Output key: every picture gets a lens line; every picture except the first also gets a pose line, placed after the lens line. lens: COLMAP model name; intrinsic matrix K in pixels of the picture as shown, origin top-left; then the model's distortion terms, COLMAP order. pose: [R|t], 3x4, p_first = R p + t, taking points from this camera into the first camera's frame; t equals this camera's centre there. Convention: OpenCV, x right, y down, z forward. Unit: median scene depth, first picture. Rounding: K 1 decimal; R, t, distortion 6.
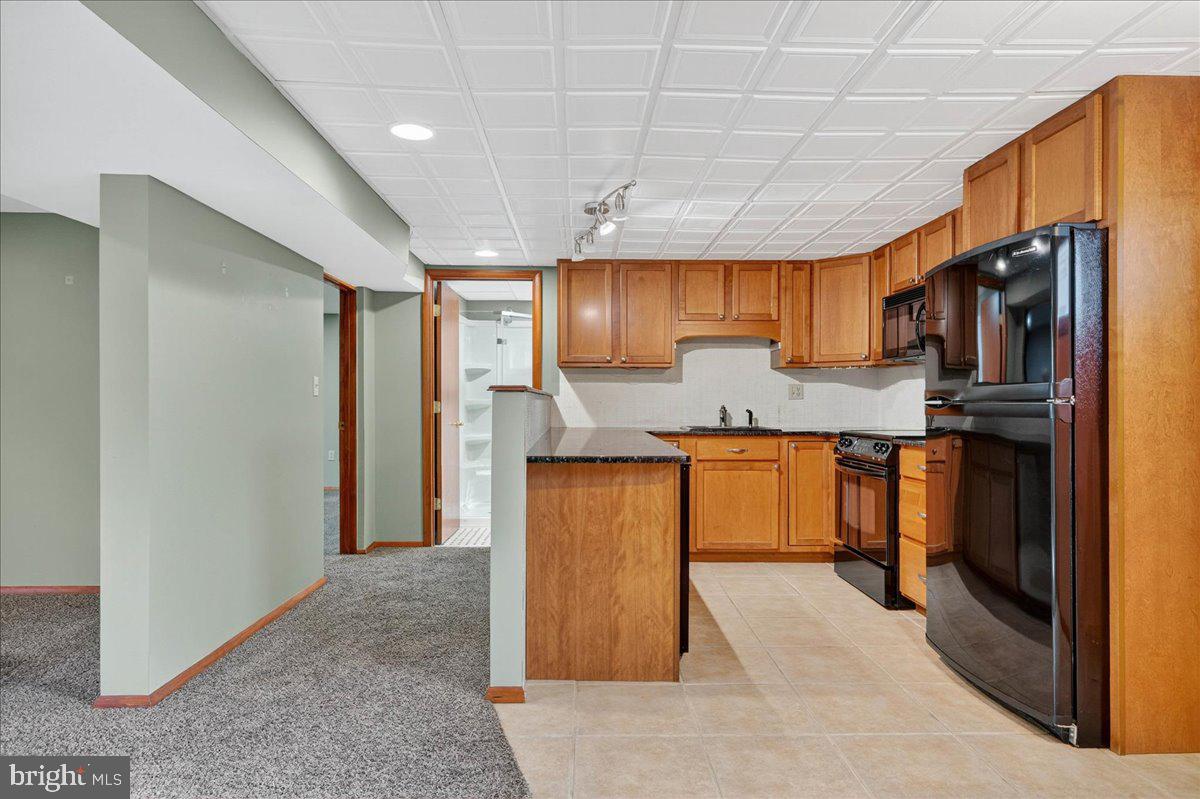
lens RADIAL K [[706.2, 0, 601.1], [0, 706.2, 401.8], [0, 0, 1]] dist [0.007036, 0.000881]
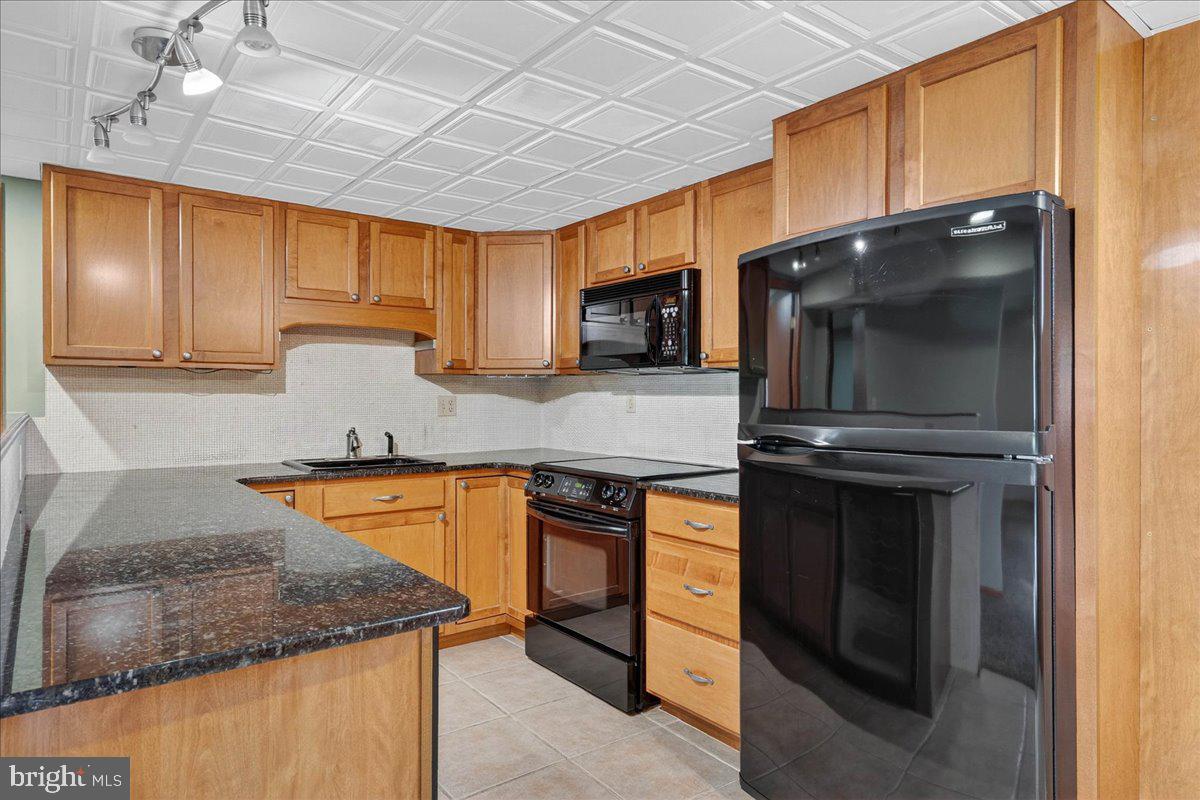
lens RADIAL K [[706.2, 0, 598.1], [0, 706.2, 397.7], [0, 0, 1]] dist [0.007036, 0.000881]
pose [[0.809743, -0.000891, 0.586784, -0.038568], [-0.000974, 0.999995, 0.002863, -0.028412], [-0.586784, -0.002890, 0.809738, 0.335378]]
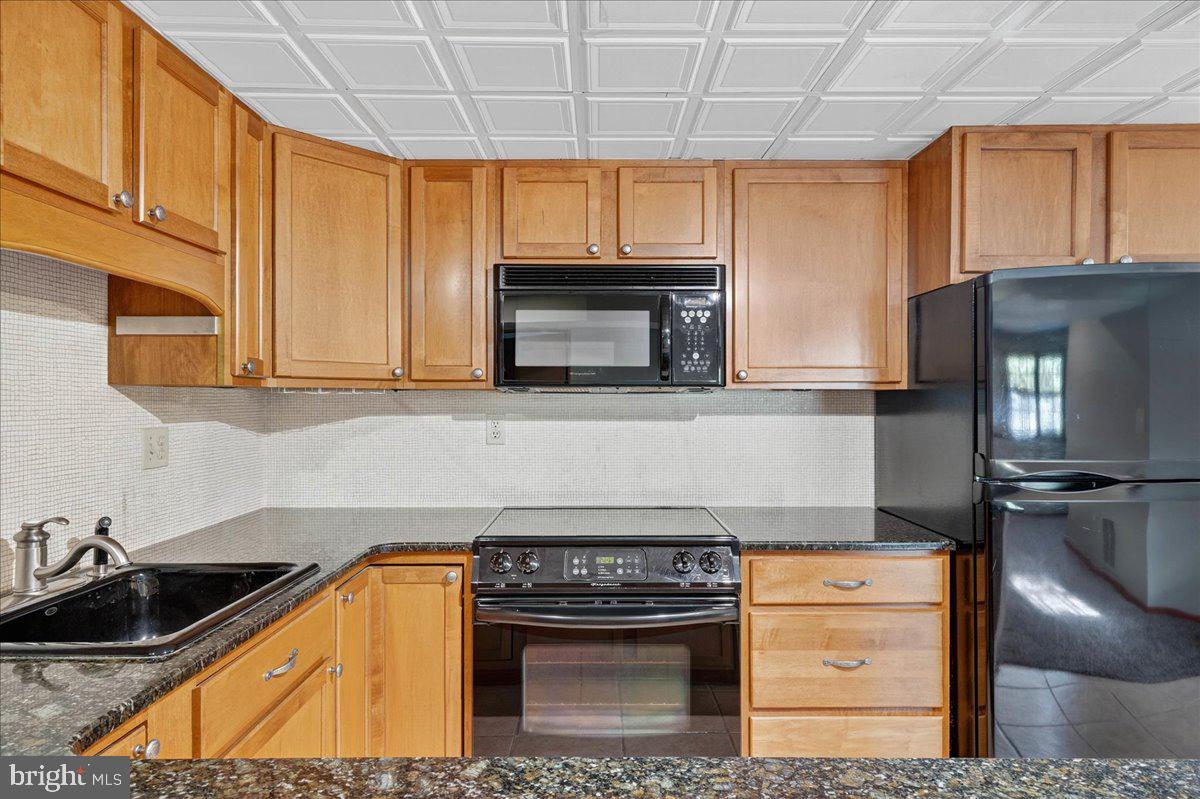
lens RADIAL K [[706.2, 0, 596.4], [0, 706.2, 404.9], [0, 0, 1]] dist [0.007036, 0.000881]
pose [[0.029747, -0.003850, 0.999550, -0.106219], [-0.000357, 0.999992, 0.003862, -0.043288], [-0.999557, -0.000472, 0.029745, 0.846519]]
